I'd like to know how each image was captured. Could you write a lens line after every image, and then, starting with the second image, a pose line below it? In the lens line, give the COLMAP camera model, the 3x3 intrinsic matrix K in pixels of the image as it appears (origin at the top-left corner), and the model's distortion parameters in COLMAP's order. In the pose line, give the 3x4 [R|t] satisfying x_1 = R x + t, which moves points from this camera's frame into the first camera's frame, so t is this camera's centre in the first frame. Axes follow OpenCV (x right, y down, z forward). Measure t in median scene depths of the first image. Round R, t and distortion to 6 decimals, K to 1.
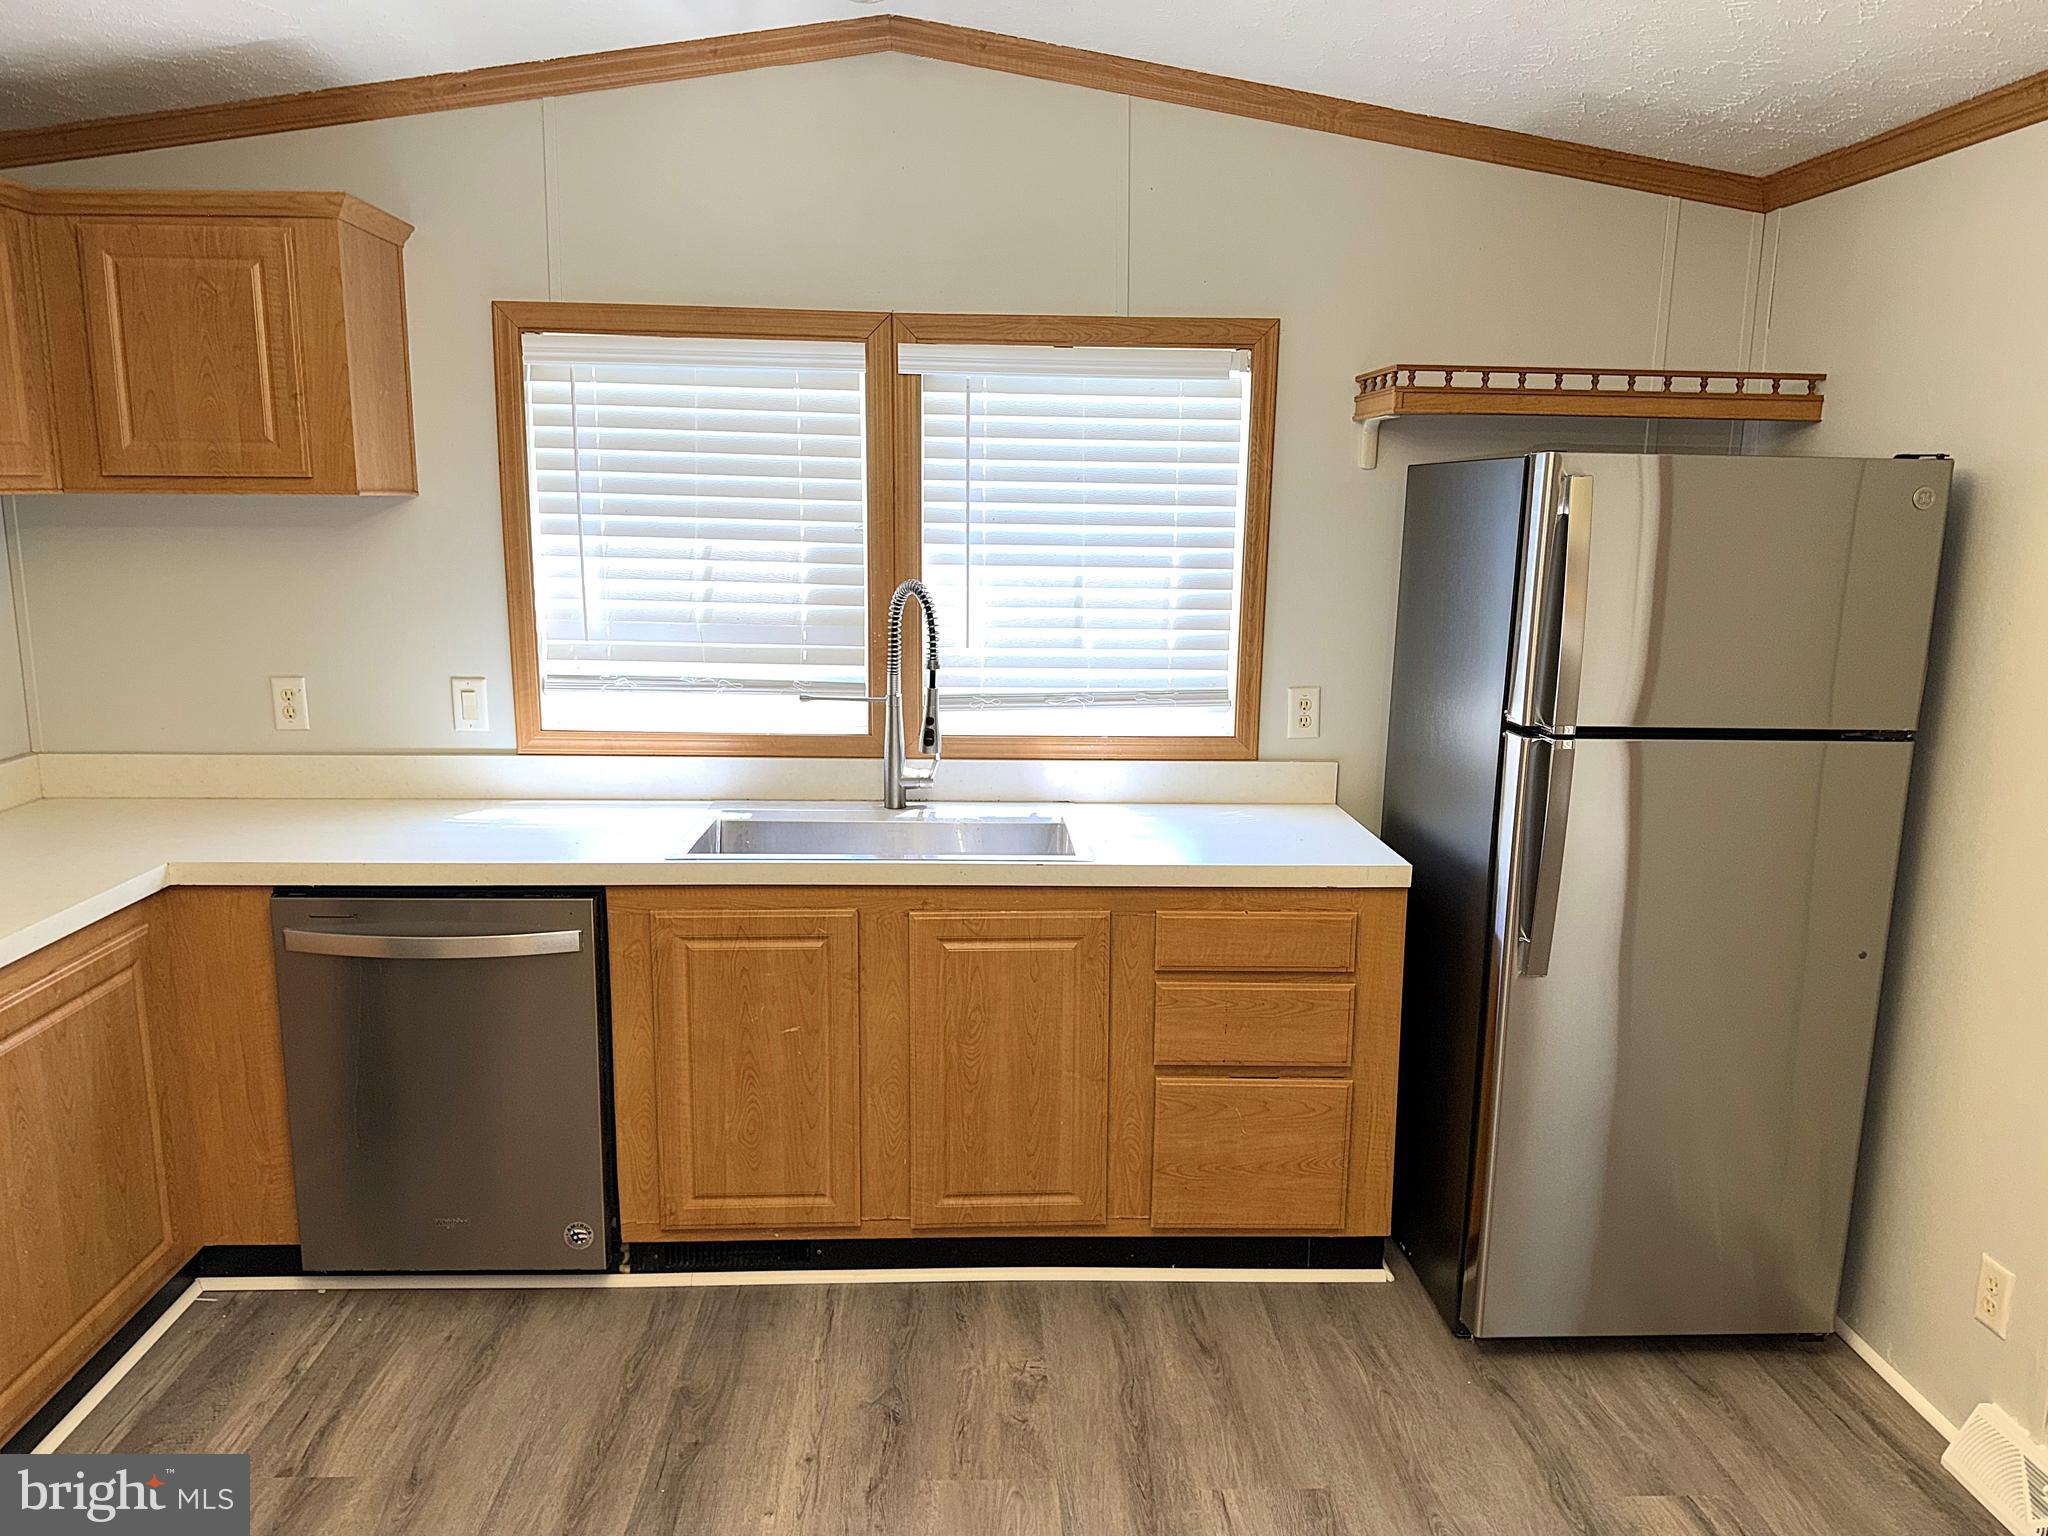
lens RADIAL K [[1472.3, 0, 1033.0], [0, 1472.3, 773.3], [0, 0, 1]] dist [0.052548, -0.058443]
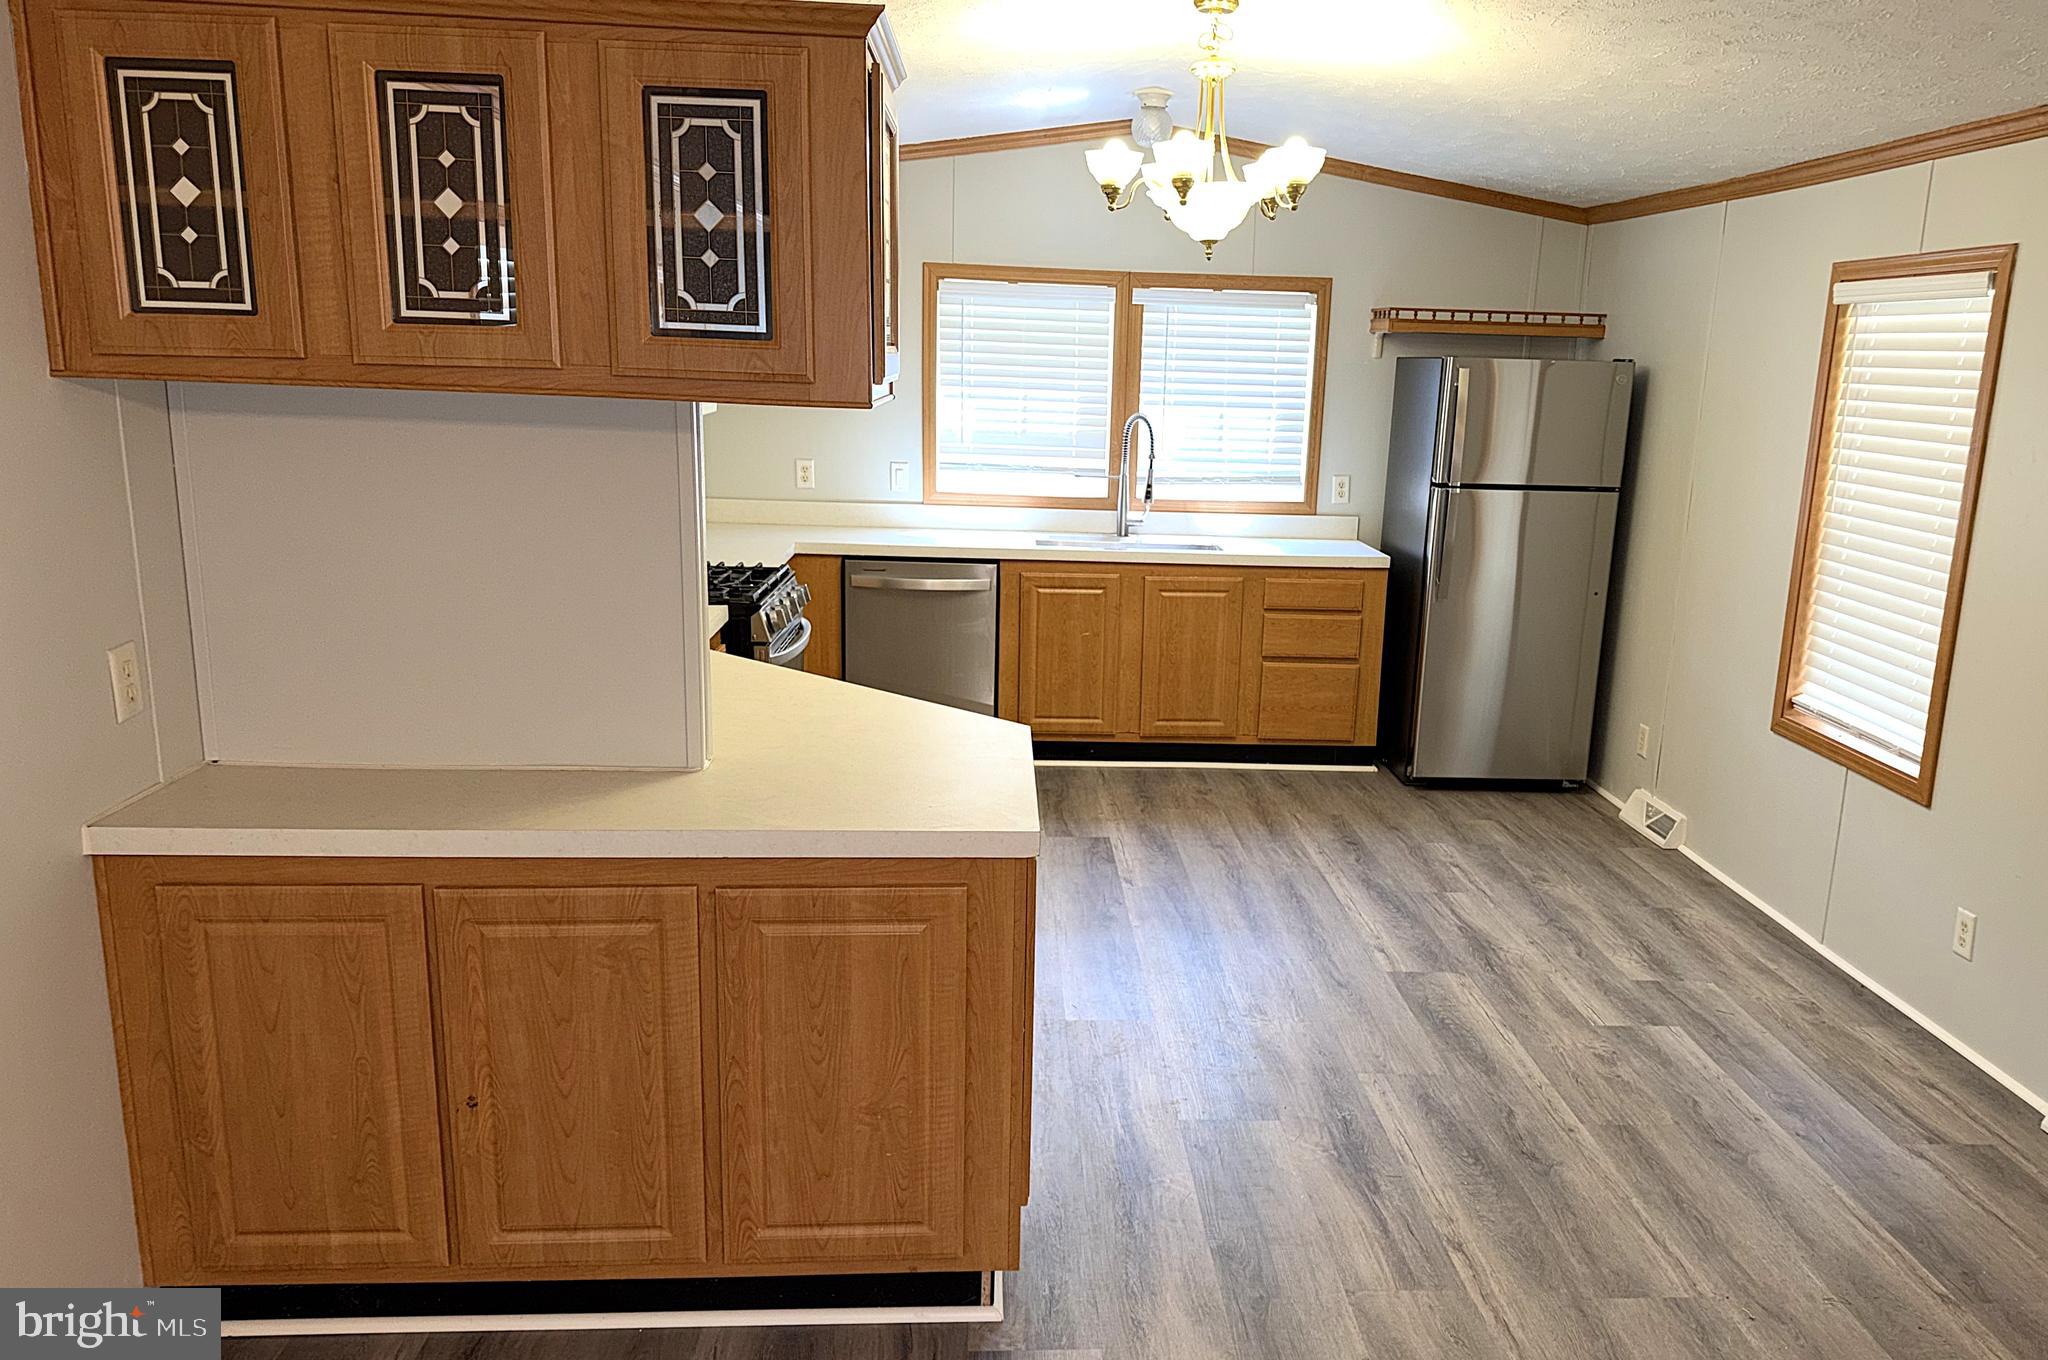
lens RADIAL K [[1593.0, 0, 1096.4], [0, 1593.0, 718.3], [0, 0, 1]] dist [0.071354, -0.051407]
pose [[0.999681, 0.012786, 0.021785, -0.177652], [-0.013685, 0.999041, 0.041601, 0.180693], [-0.021232, -0.041886, 0.998897, -1.096228]]
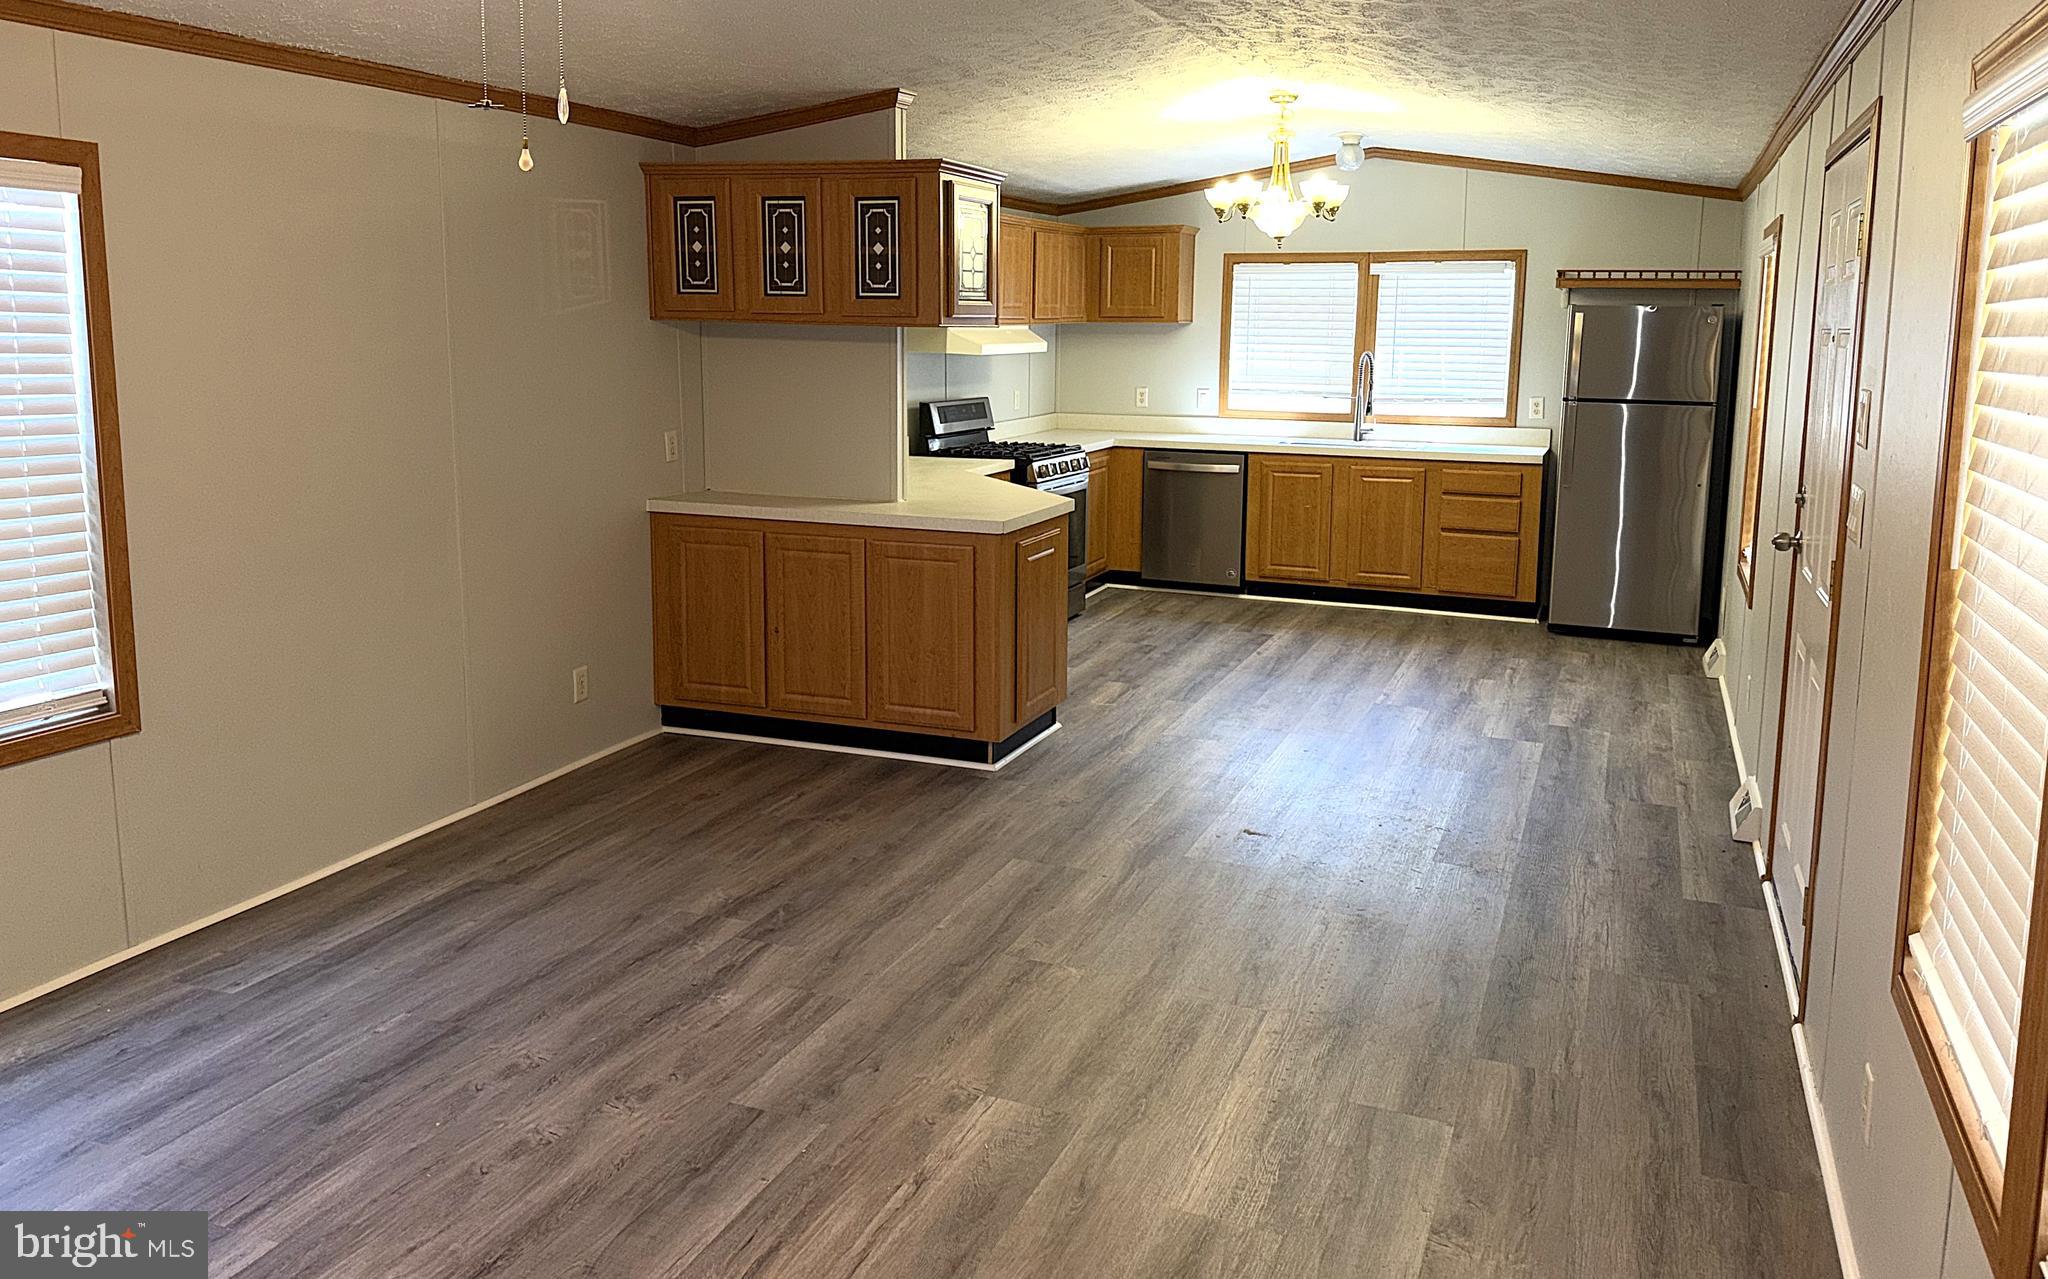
lens RADIAL K [[1582.7, 0, 996.9], [0, 1582.7, 540.9], [0, 0, 1]] dist [0.116663, -0.014469]
pose [[0.905938, 0.056435, -0.419633, 0.535601], [-0.076953, 0.996517, -0.032114, 0.351562], [0.416359, 0.061385, 0.907126, -1.862720]]
